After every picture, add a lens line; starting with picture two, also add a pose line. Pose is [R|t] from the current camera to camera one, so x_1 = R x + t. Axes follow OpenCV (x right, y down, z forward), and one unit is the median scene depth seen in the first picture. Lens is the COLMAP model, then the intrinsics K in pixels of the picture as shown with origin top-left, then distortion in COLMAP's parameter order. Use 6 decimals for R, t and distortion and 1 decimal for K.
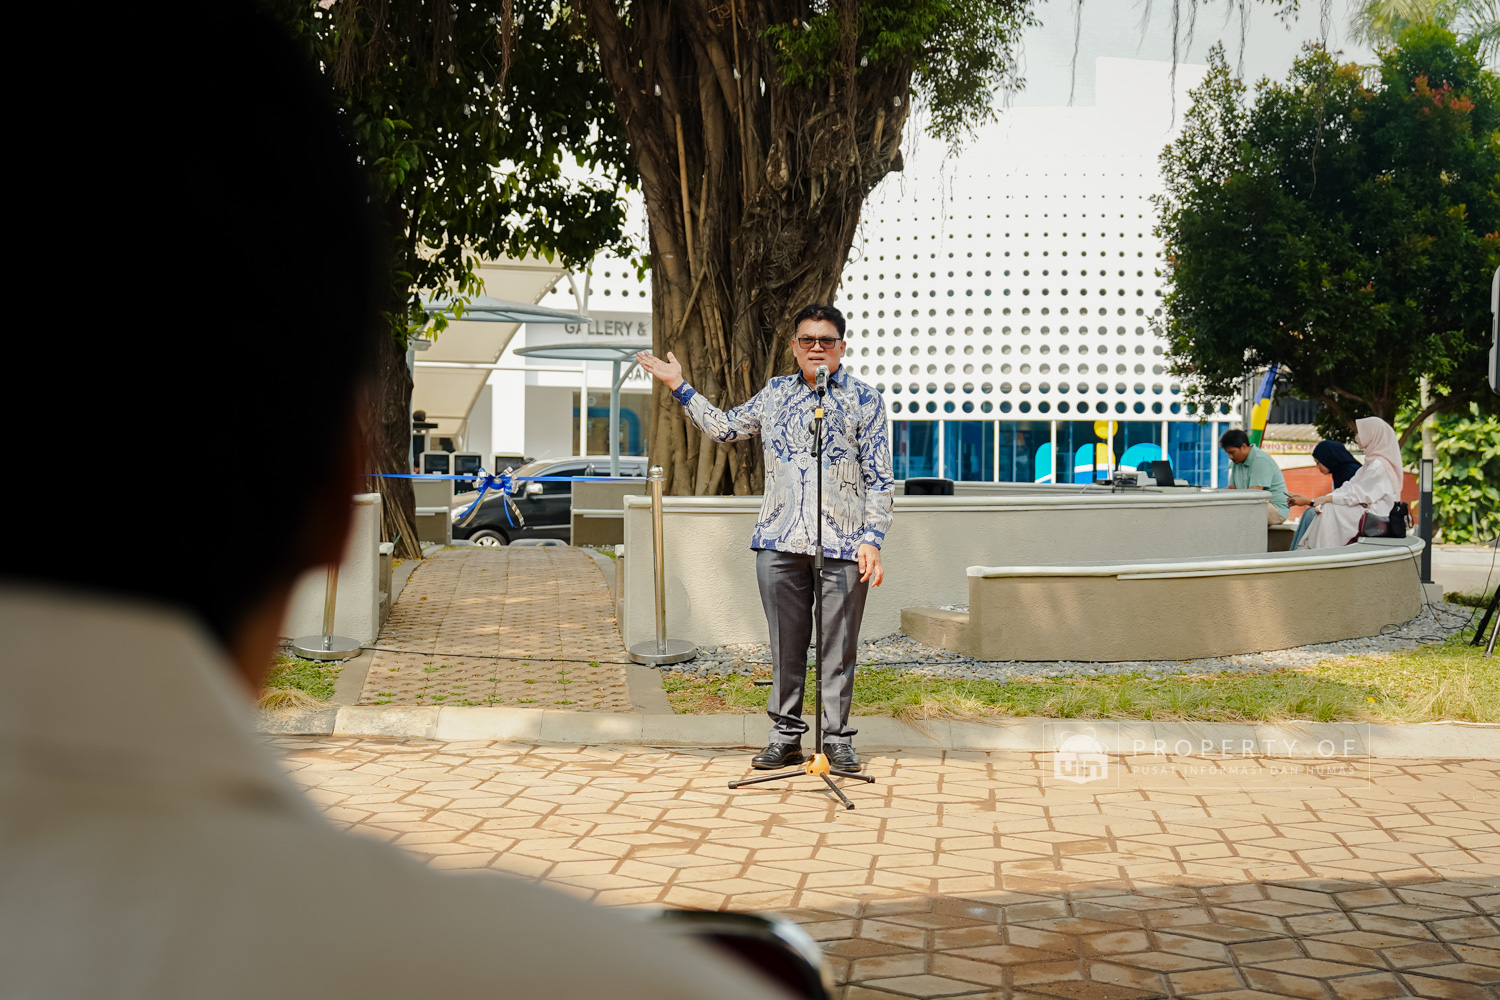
lens RADIAL K [[2040.6, 0, 750.0], [0, 2040.6, 500.0], [0, 0, 1]] dist [-0.012111, -0.009789]
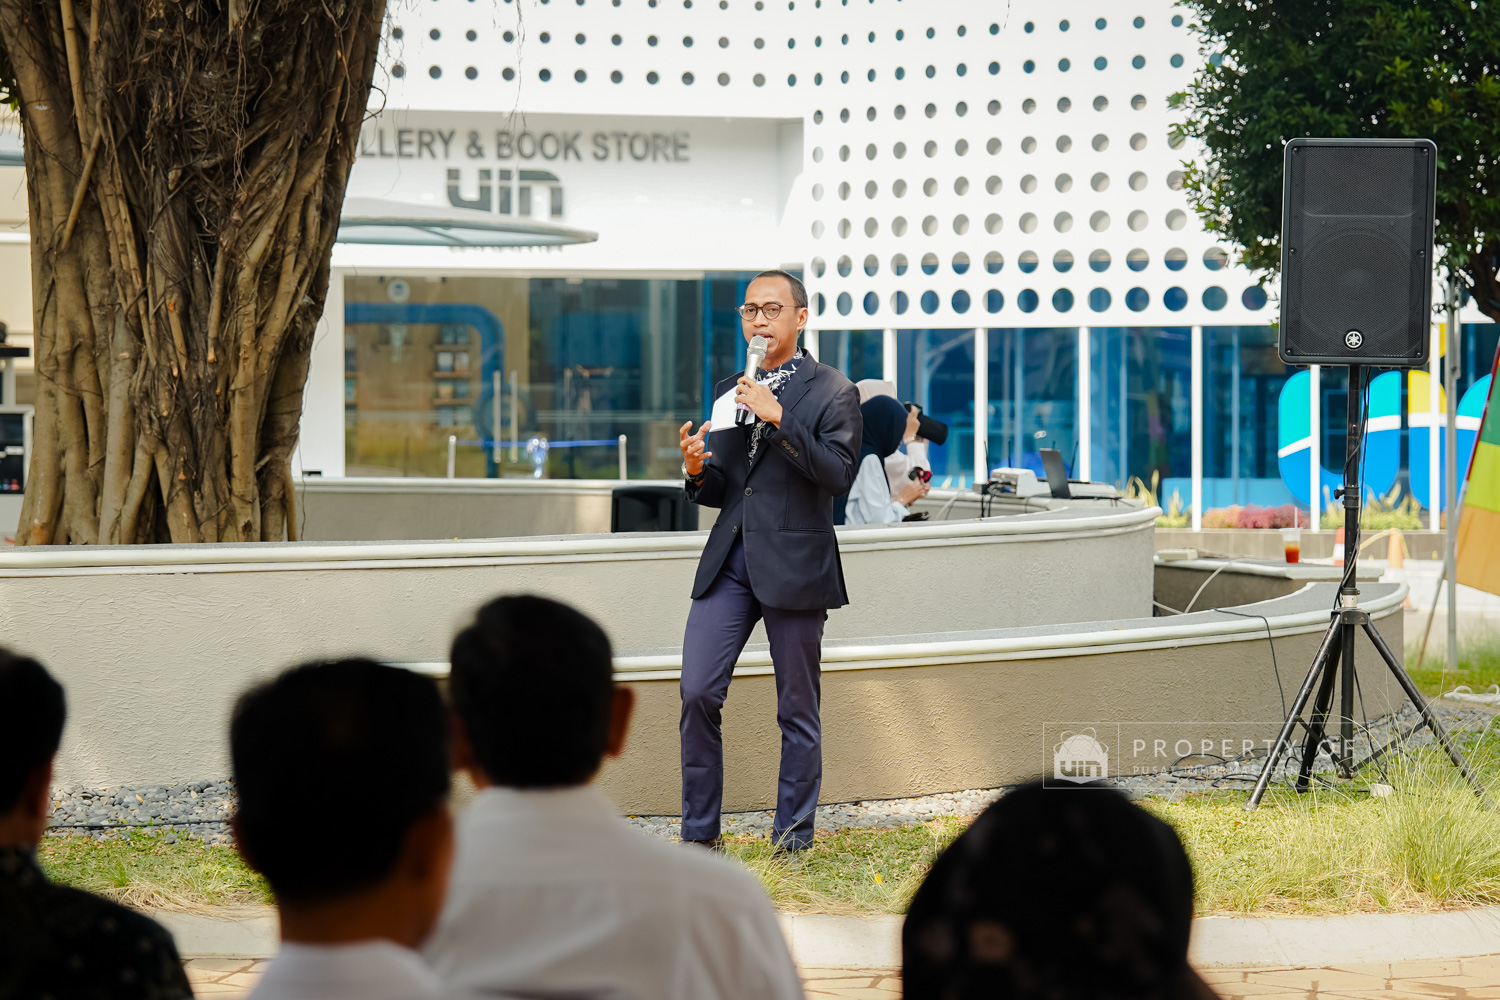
lens RADIAL K [[4537.7, 0, 750.0], [0, 4537.7, 500.0], [0, 0, 1]] dist [0.371929, 0.630765]
pose [[0.998550, -0.009019, -0.053077, 0.220952], [0.009358, 0.999937, 0.006136, -0.016766], [0.053019, -0.006624, 0.998572, -0.255600]]
